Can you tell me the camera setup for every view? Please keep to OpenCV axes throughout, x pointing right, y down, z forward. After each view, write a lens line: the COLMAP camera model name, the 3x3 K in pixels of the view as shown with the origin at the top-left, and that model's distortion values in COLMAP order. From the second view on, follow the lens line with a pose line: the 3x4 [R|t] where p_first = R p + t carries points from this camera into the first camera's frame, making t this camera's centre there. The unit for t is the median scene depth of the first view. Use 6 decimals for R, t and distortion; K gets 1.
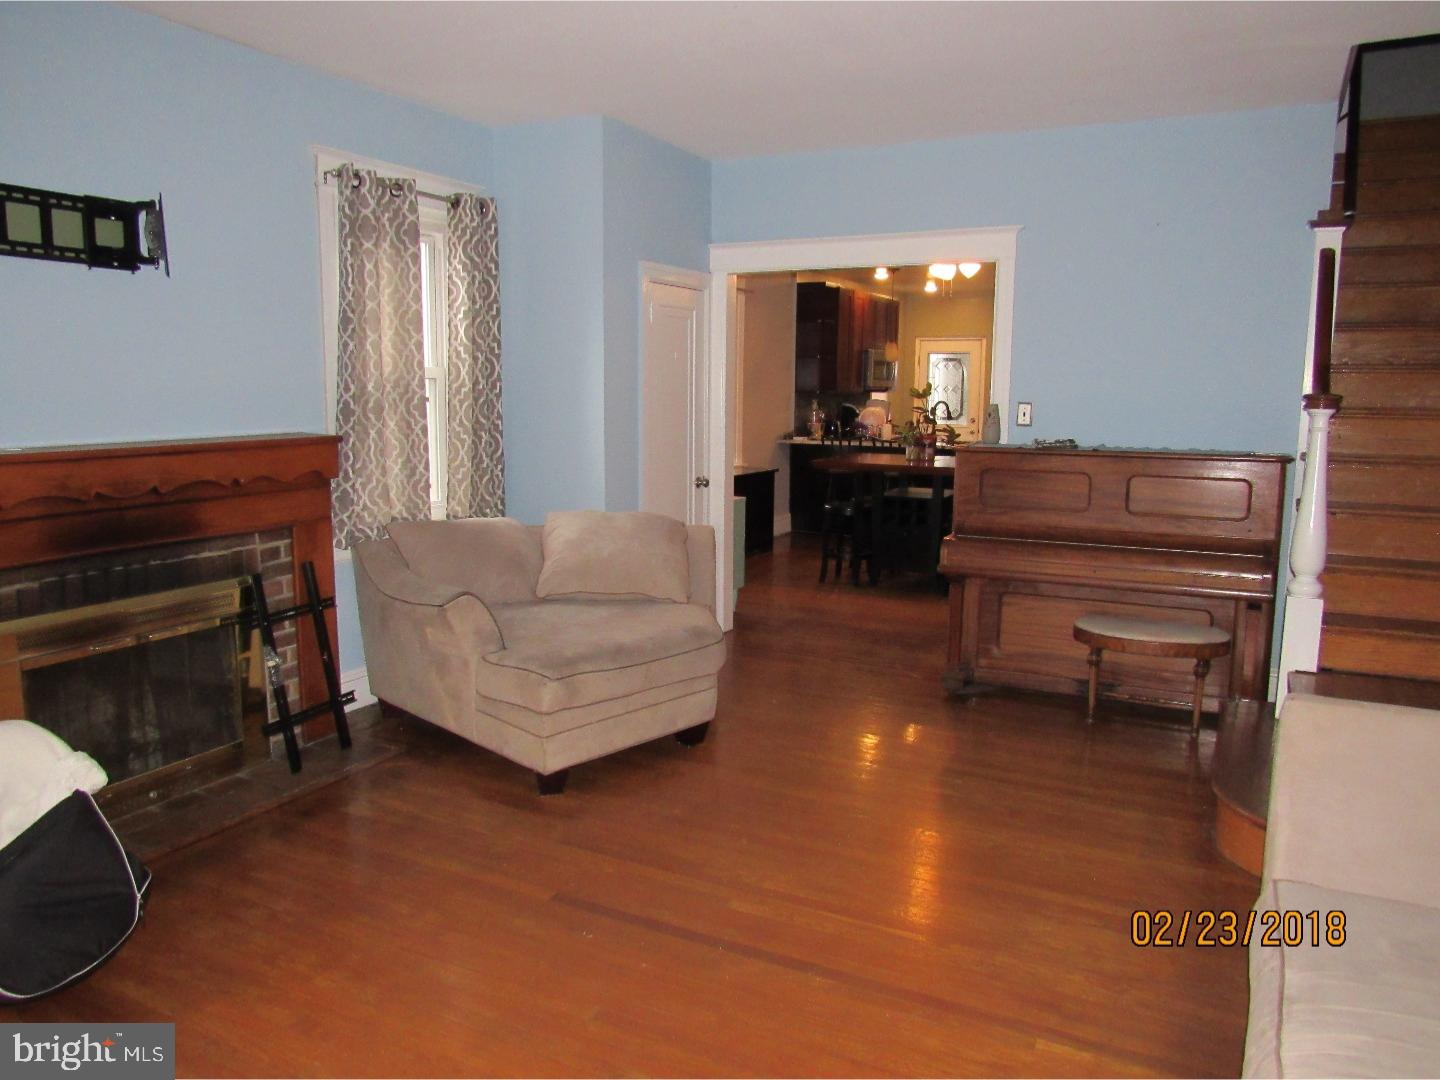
lens RADIAL K [[1025.3, 0, 722.6], [0, 1025.3, 536.6], [0, 0, 1]] dist [-0.028191, 0.008000]
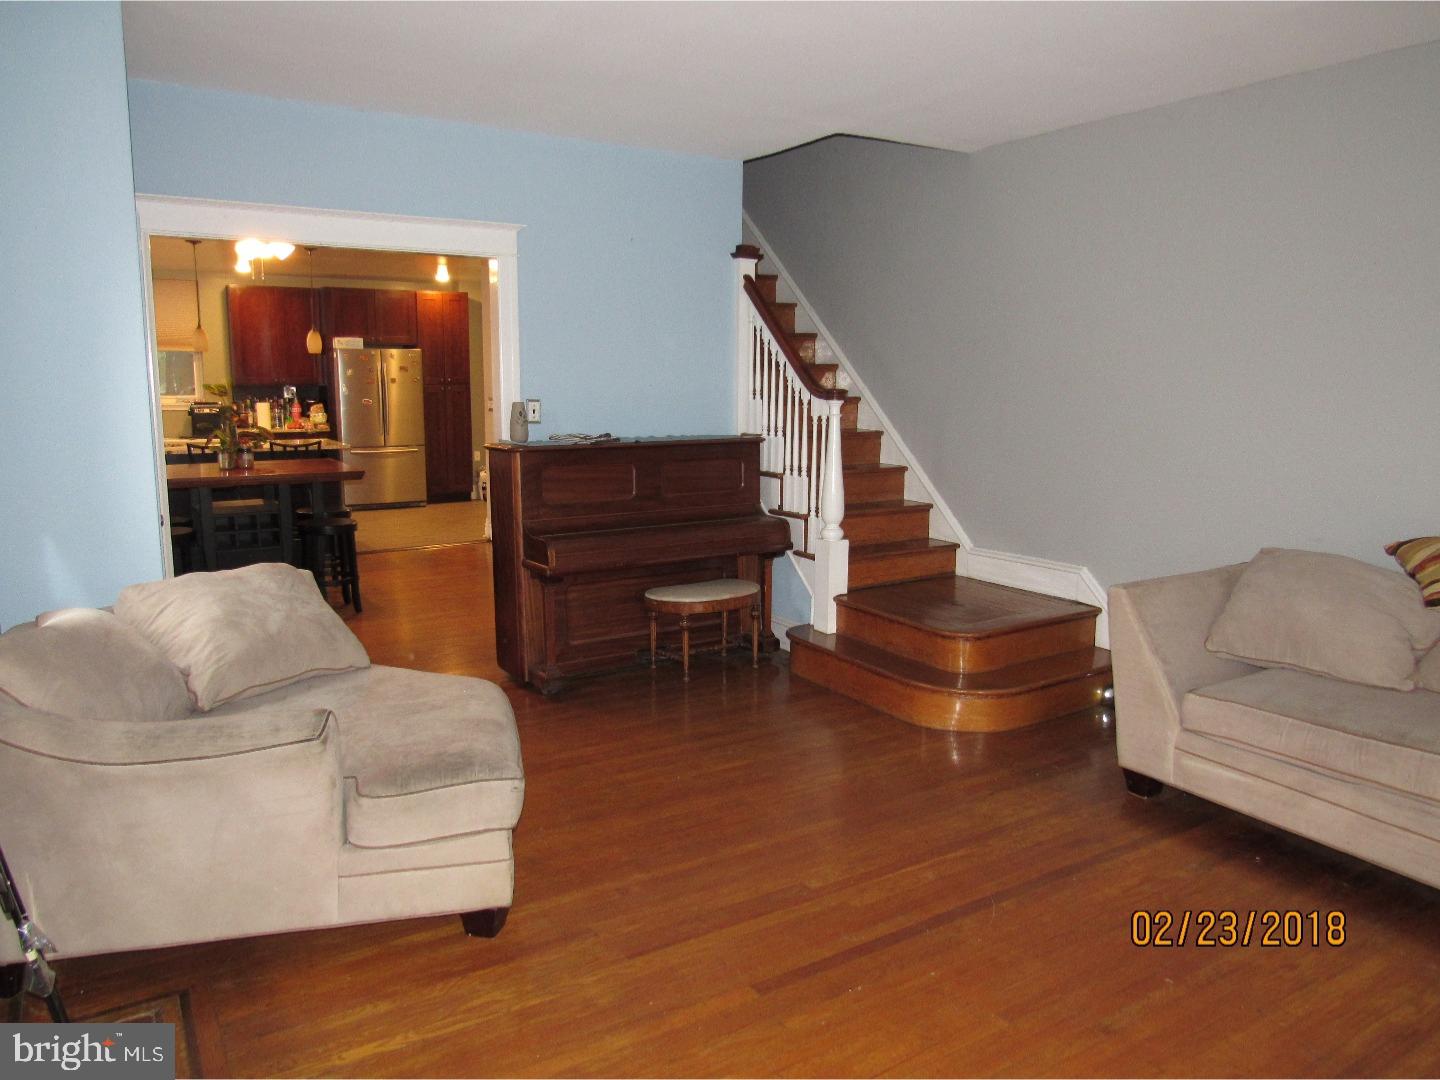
lens RADIAL K [[1025.3, 0, 713.2], [0, 1025.3, 541.9], [0, 0, 1]] dist [-0.028191, 0.008000]
pose [[0.506674, -0.142855, 0.850220, -0.262632], [0.124235, 0.987982, 0.091966, -0.032893], [-0.853140, 0.059030, 0.518332, 0.169713]]
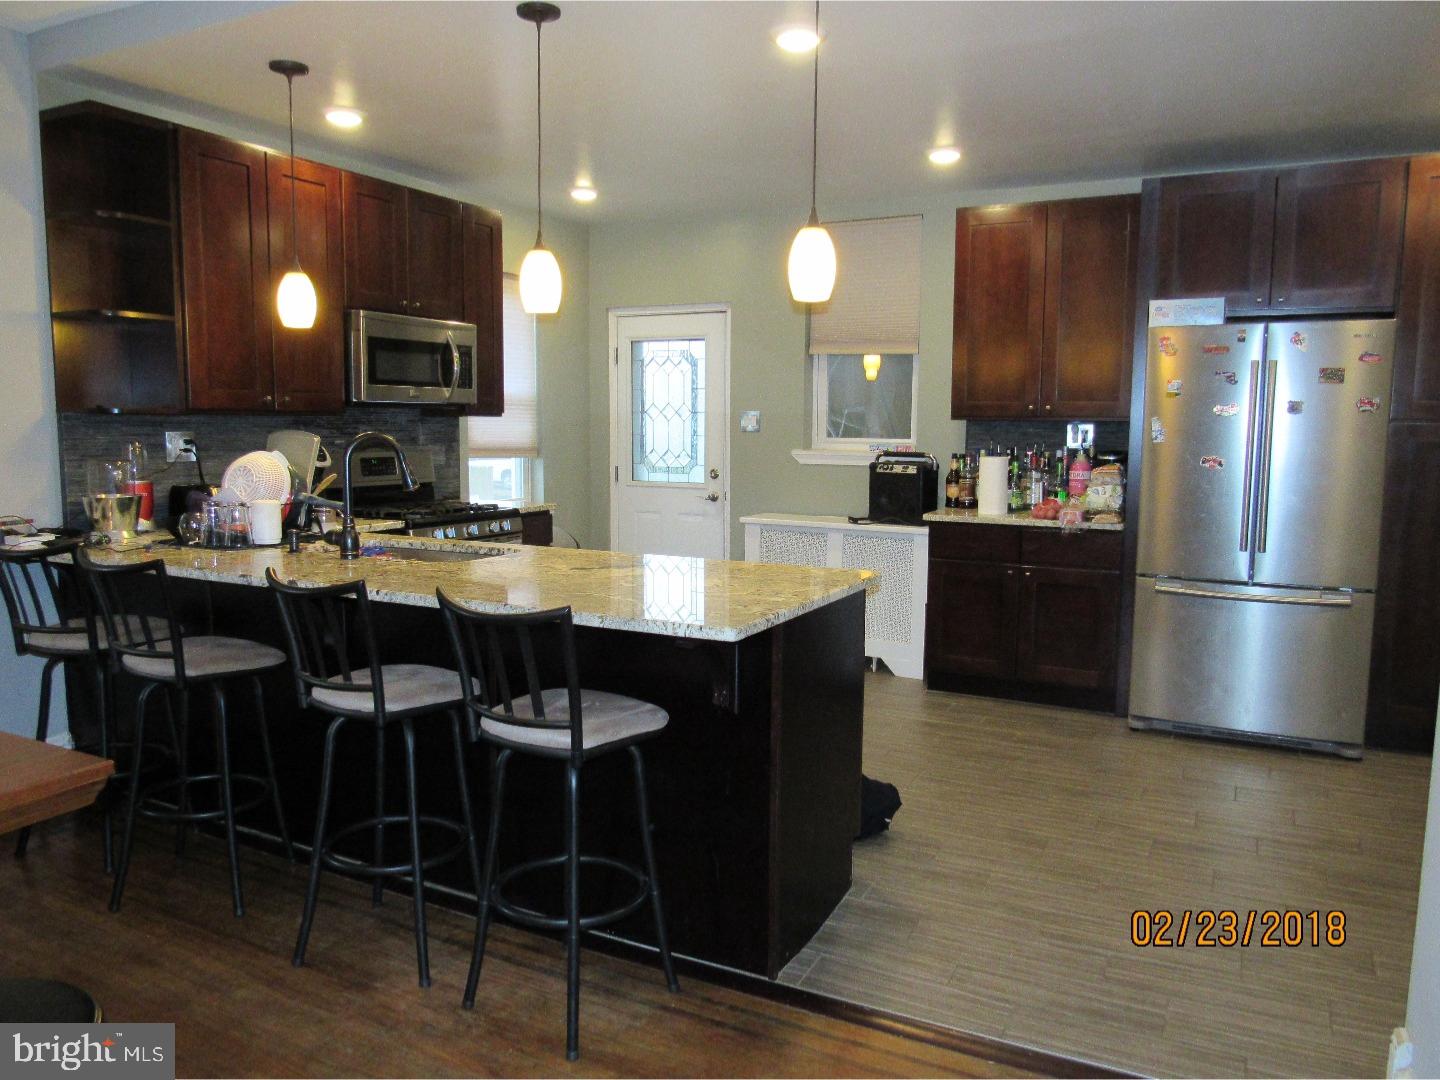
lens RADIAL K [[1025.3, 0, 732.6], [0, 1025.3, 538.6], [0, 0, 1]] dist [-0.028191, 0.008000]
pose [[0.999876, -0.002586, 0.015544, 0.318349], [0.003105, 0.999435, -0.033462, -0.084175], [-0.015448, 0.033506, 0.999319, 0.648688]]
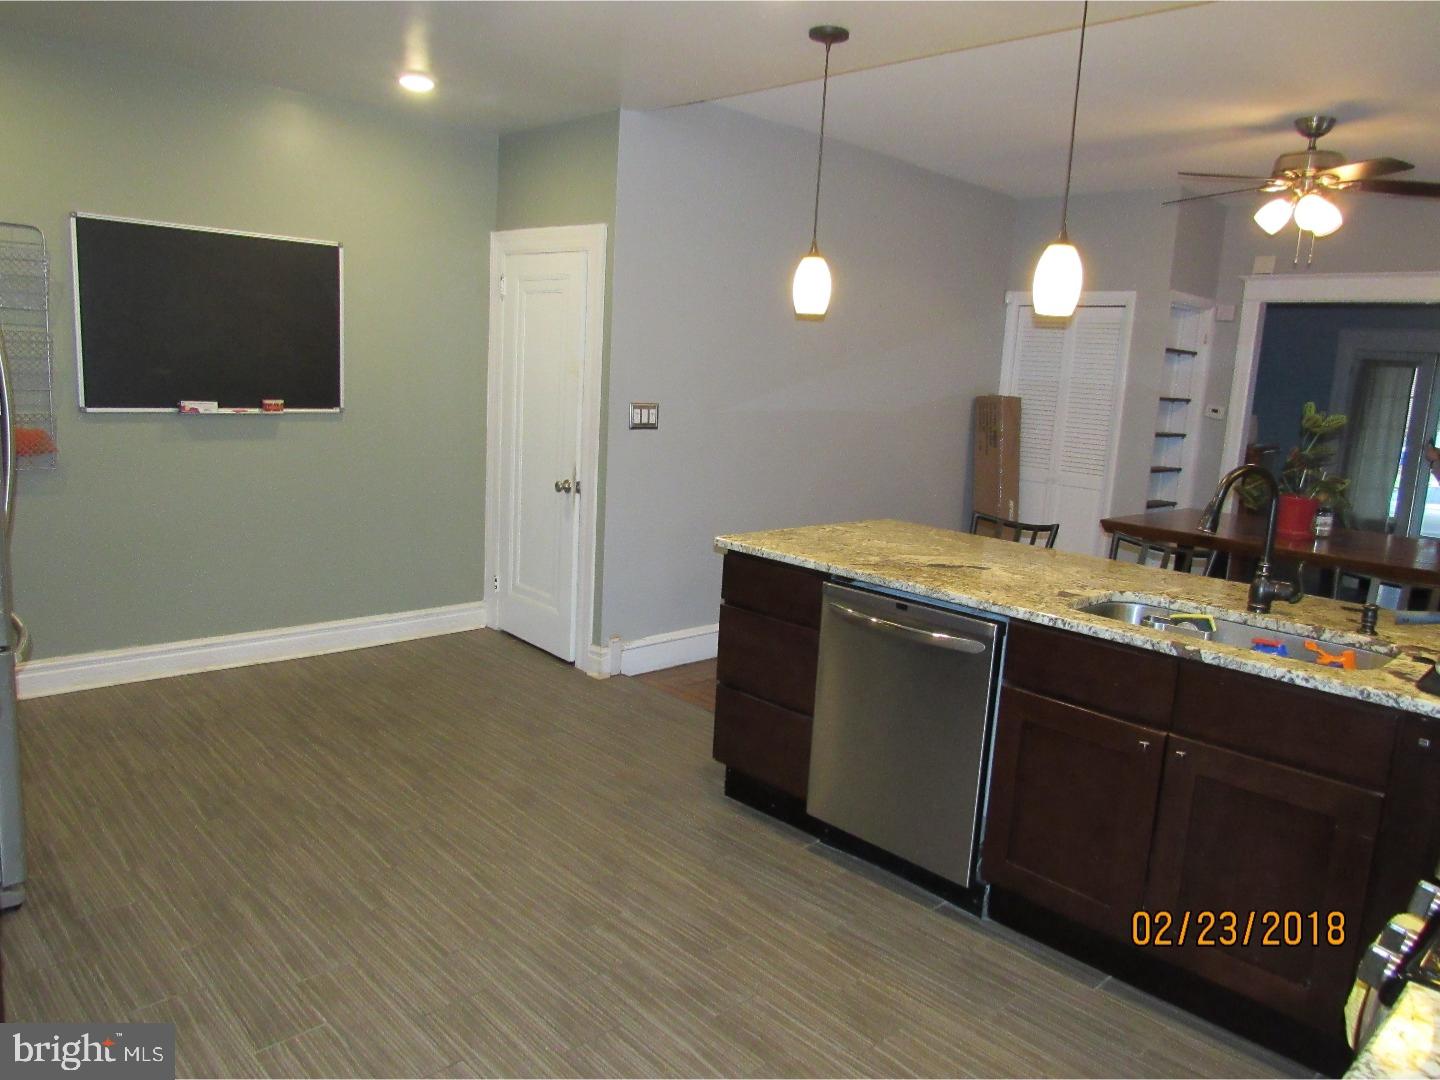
lens RADIAL K [[1025.3, 0, 717.2], [0, 1025.3, 542.7], [0, 0, 1]] dist [-0.028191, 0.008000]
pose [[-0.945606, -0.107820, 0.306926, 0.260899], [-0.008848, 0.951653, 0.307047, -0.186661], [-0.325193, 0.287630, -0.900843, 1.259045]]
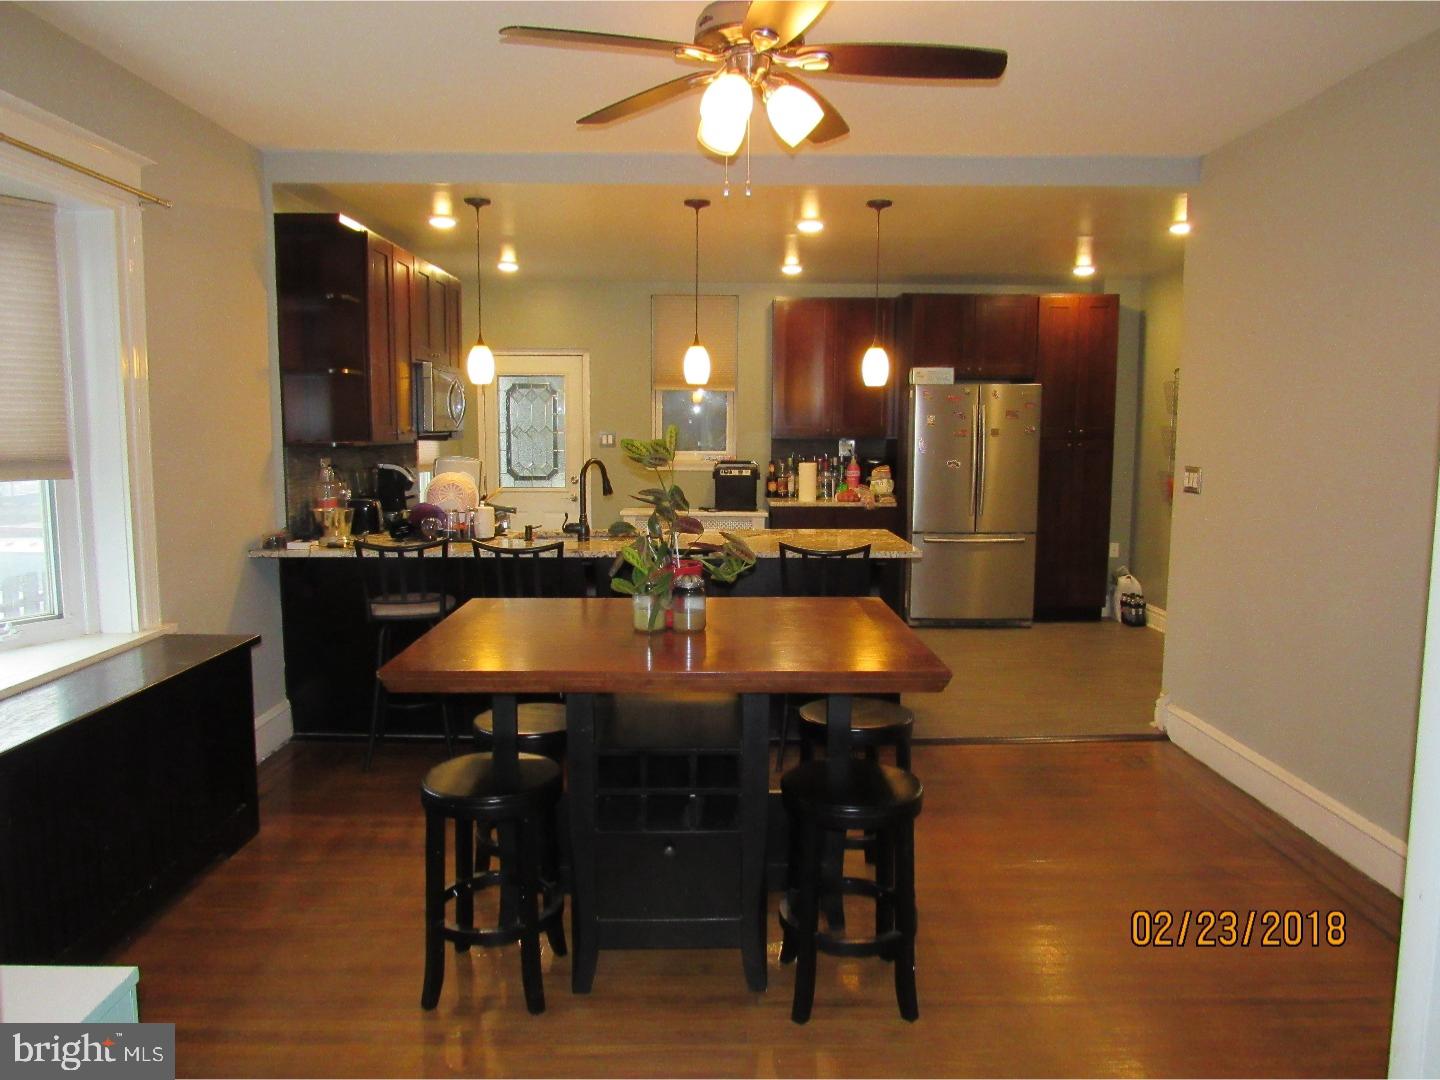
lens RADIAL K [[1025.3, 0, 722.3], [0, 1025.3, 537.4], [0, 0, 1]] dist [-0.028191, 0.008000]
pose [[0.875705, -0.058765, 0.479257, 0.021087], [0.074837, 0.997091, -0.014484, -0.078779], [-0.477011, 0.048550, 0.877555, 0.504829]]
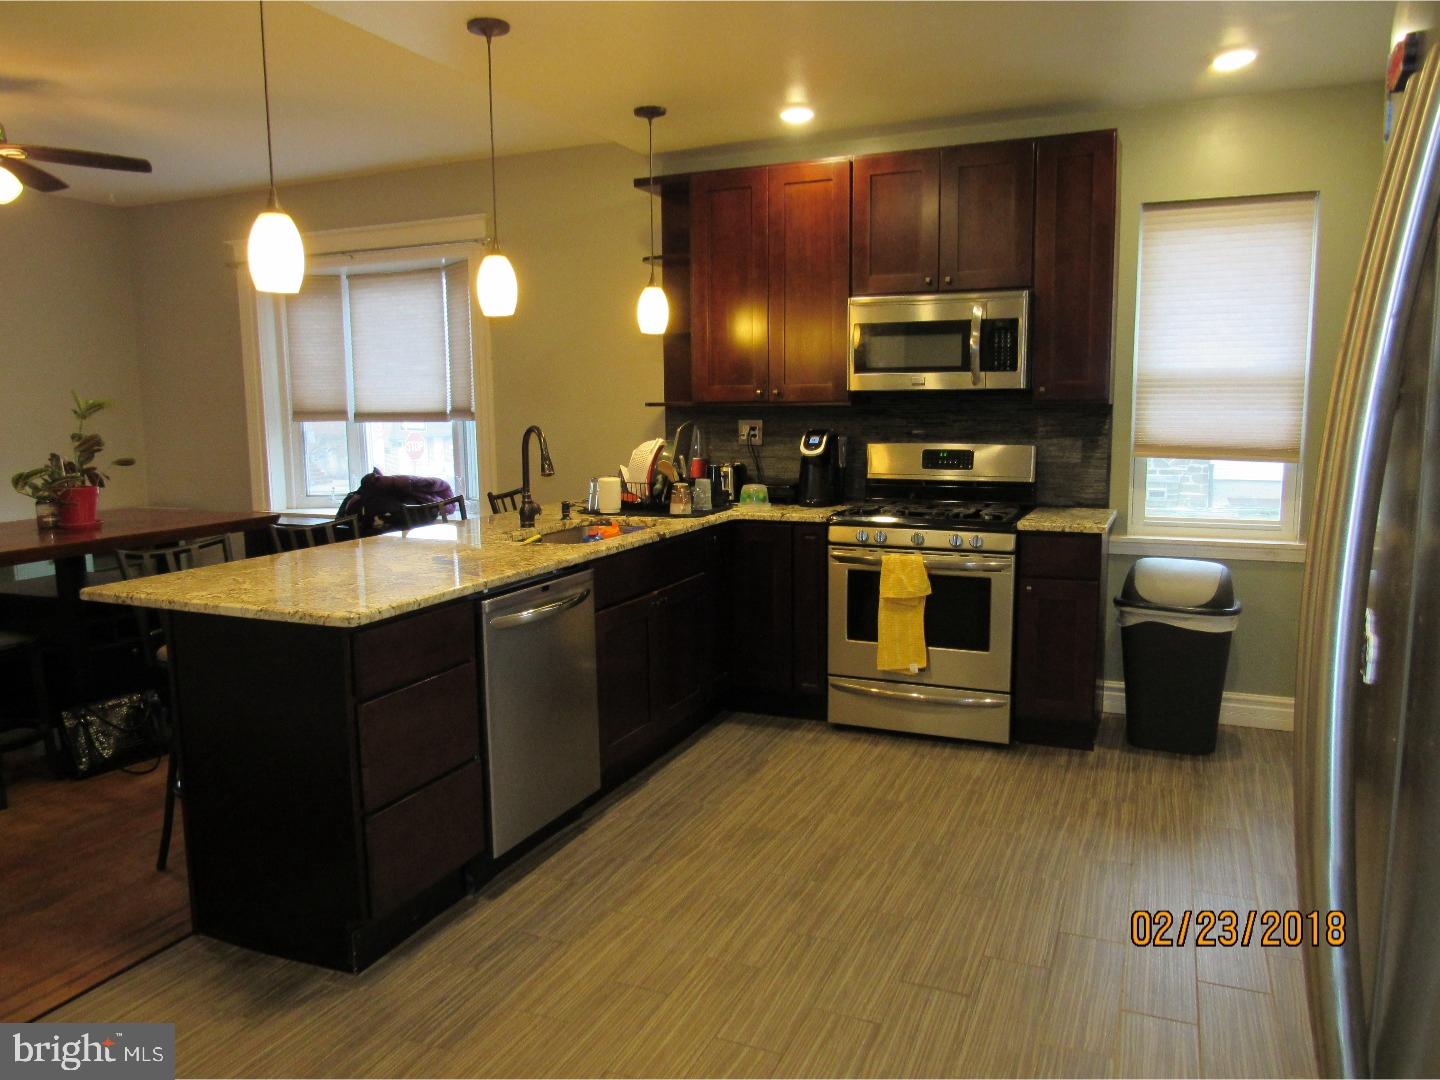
lens RADIAL K [[1025.3, 0, 717.8], [0, 1025.3, 538.5], [0, 0, 1]] dist [-0.028191, 0.008000]
pose [[0.083866, 0.121733, -0.989013, 0.604080], [-0.140649, 0.984020, 0.109191, -0.138028], [0.986501, 0.129947, 0.099647, 1.007364]]
